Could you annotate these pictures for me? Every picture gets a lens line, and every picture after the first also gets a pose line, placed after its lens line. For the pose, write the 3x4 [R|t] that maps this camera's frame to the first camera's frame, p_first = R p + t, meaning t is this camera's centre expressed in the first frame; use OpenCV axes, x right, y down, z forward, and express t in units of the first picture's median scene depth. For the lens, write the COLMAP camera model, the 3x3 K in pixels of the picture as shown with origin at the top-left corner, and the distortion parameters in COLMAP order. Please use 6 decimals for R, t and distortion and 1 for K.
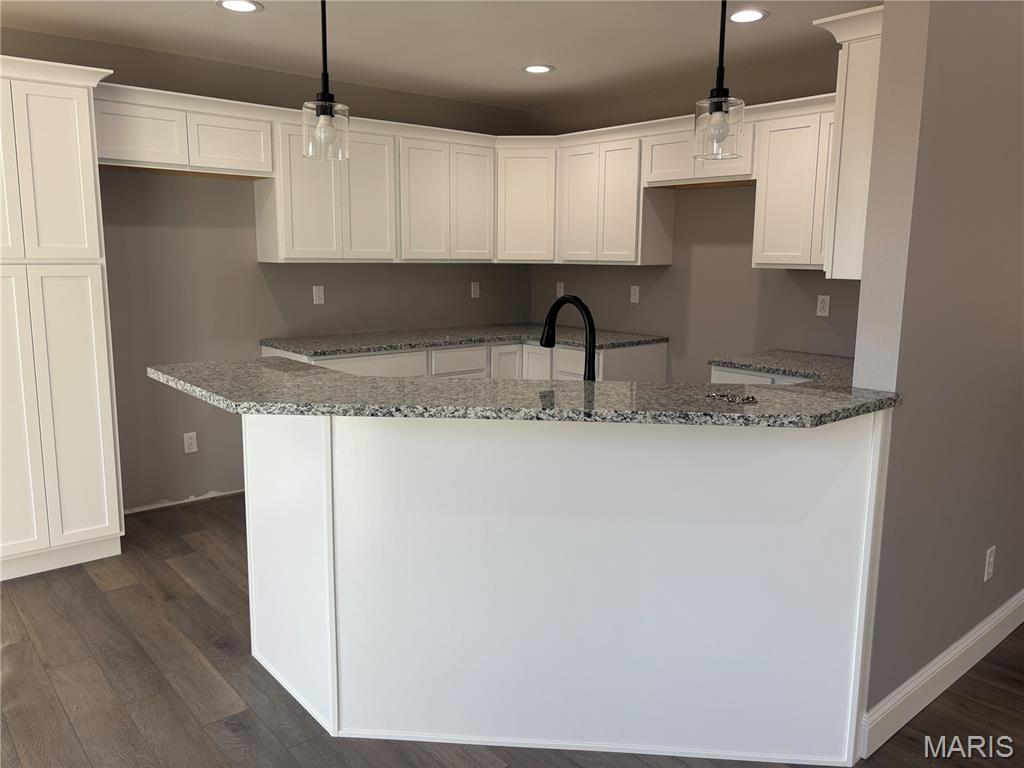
lens RADIAL K [[774.9, 0, 517.8], [0, 774.9, 376.9], [0, 0, 1]] dist [0.063026, -0.074533]
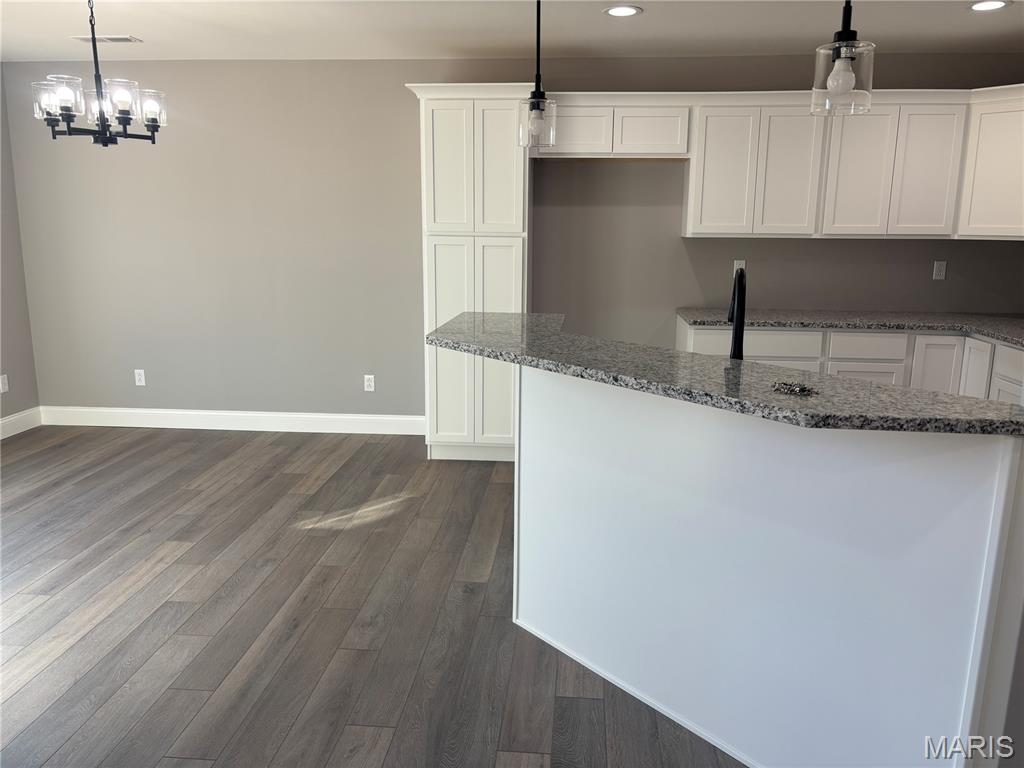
lens RADIAL K [[774.9, 0, 513.2], [0, 774.9, 375.8], [0, 0, 1]] dist [0.063026, -0.074533]
pose [[0.697708, 0.135067, -0.703534, 0.354179], [-0.117113, 0.990359, 0.073989, -0.008033], [0.706745, 0.030770, 0.706799, 0.077782]]
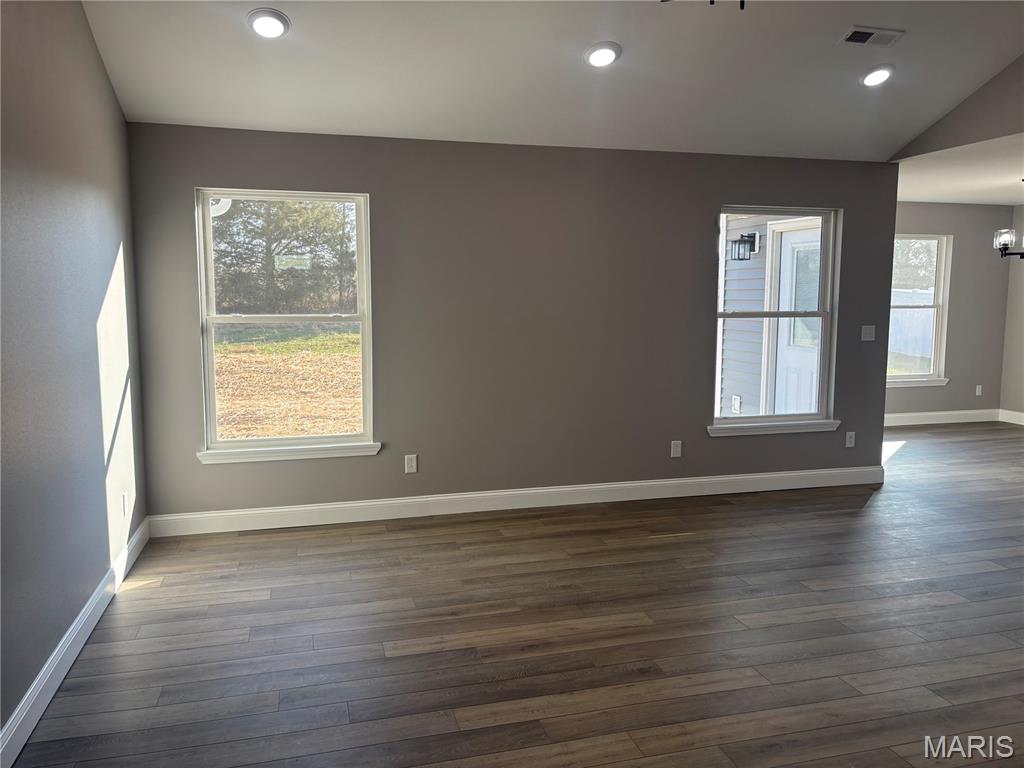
lens RADIAL K [[774.9, 0, 513.2], [0, 774.9, 379.9], [0, 0, 1]] dist [0.063026, -0.074533]
pose [[-0.423692, 0.092584, -0.901062, 1.484046], [-0.153923, 0.972936, 0.172345, -0.010982], [0.892632, 0.211716, -0.397975, 0.106512]]
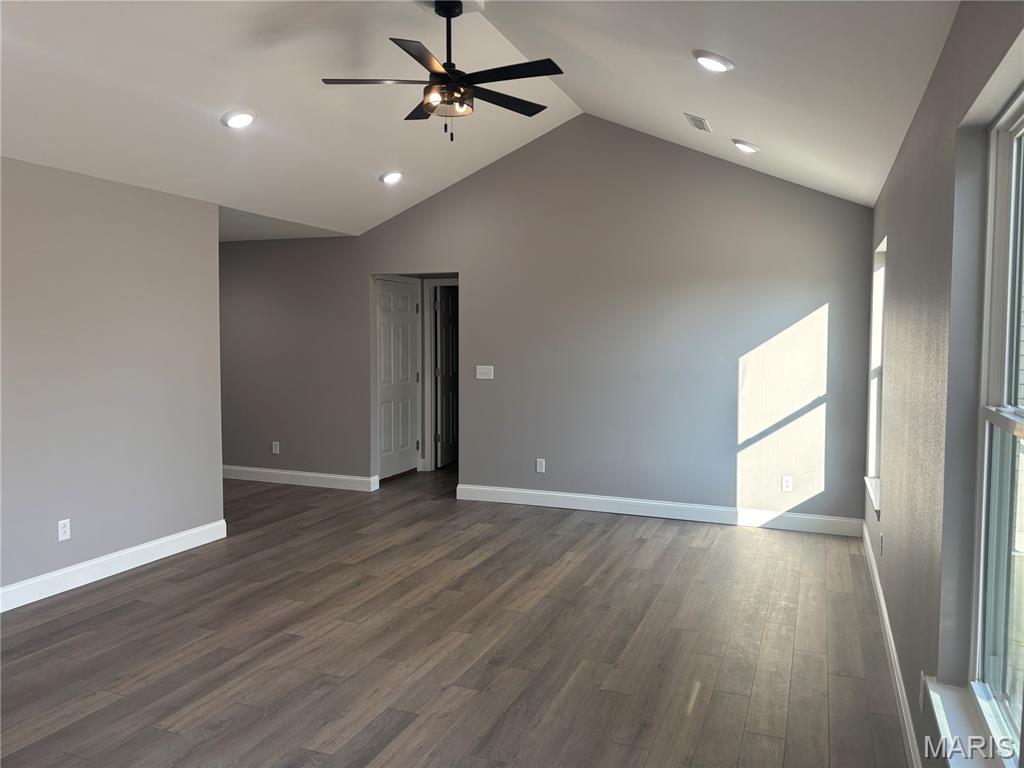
lens RADIAL K [[774.9, 0, 517.5], [0, 774.9, 371.8], [0, 0, 1]] dist [0.063026, -0.074533]
pose [[-0.471932, -0.056247, 0.879839, -0.404205], [0.135040, 0.981575, 0.135184, -0.085256], [-0.871232, 0.182611, -0.455641, 0.388219]]
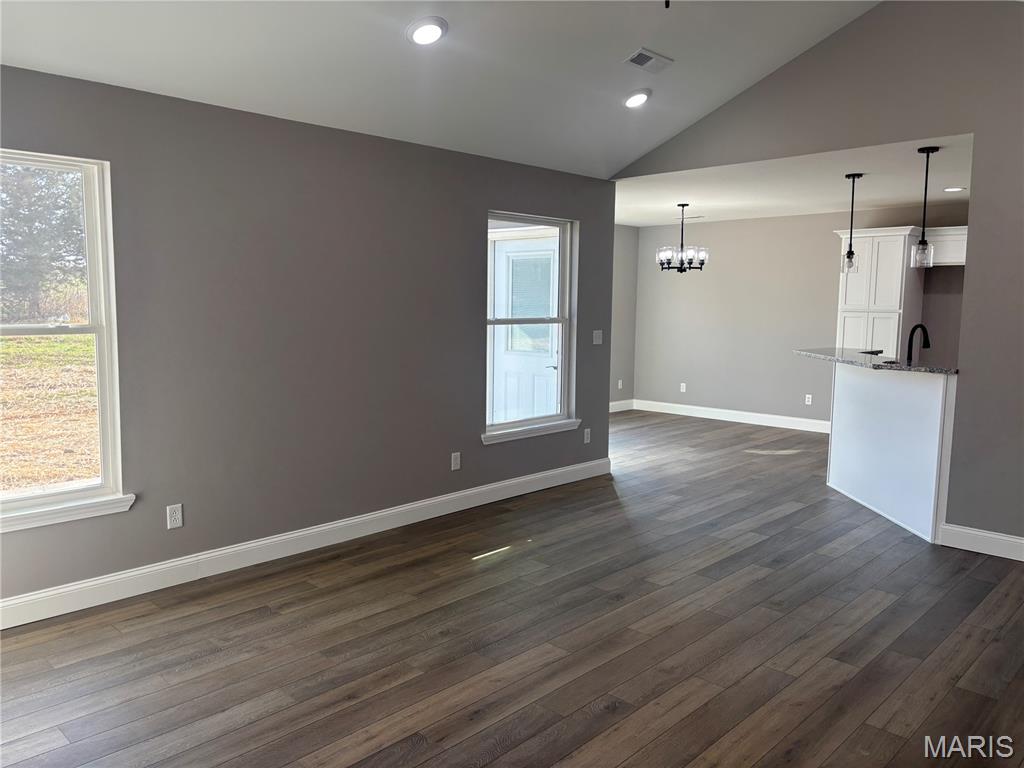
lens RADIAL K [[774.9, 0, 505.0], [0, 774.9, 381.5], [0, 0, 1]] dist [0.063026, -0.074533]
pose [[0.090503, 0.095900, -0.991268, 1.424149], [-0.169742, 0.982274, 0.079533, 0.054132], [0.981324, 0.161062, 0.105177, -0.264724]]
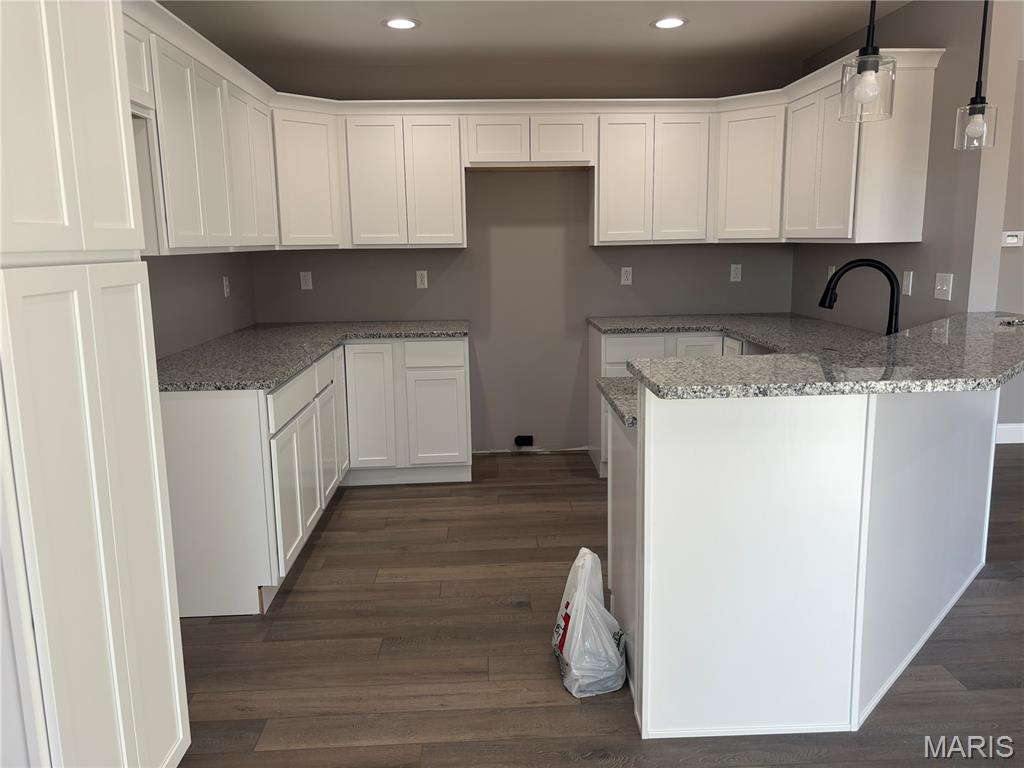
lens RADIAL K [[774.9, 0, 530.3], [0, 774.9, 368.9], [0, 0, 1]] dist [0.063026, -0.074533]
pose [[0.610432, -0.148067, 0.778106, -0.720184], [0.149216, 0.986280, 0.070619, -0.063006], [-0.777886, 0.072997, 0.624151, 0.424615]]
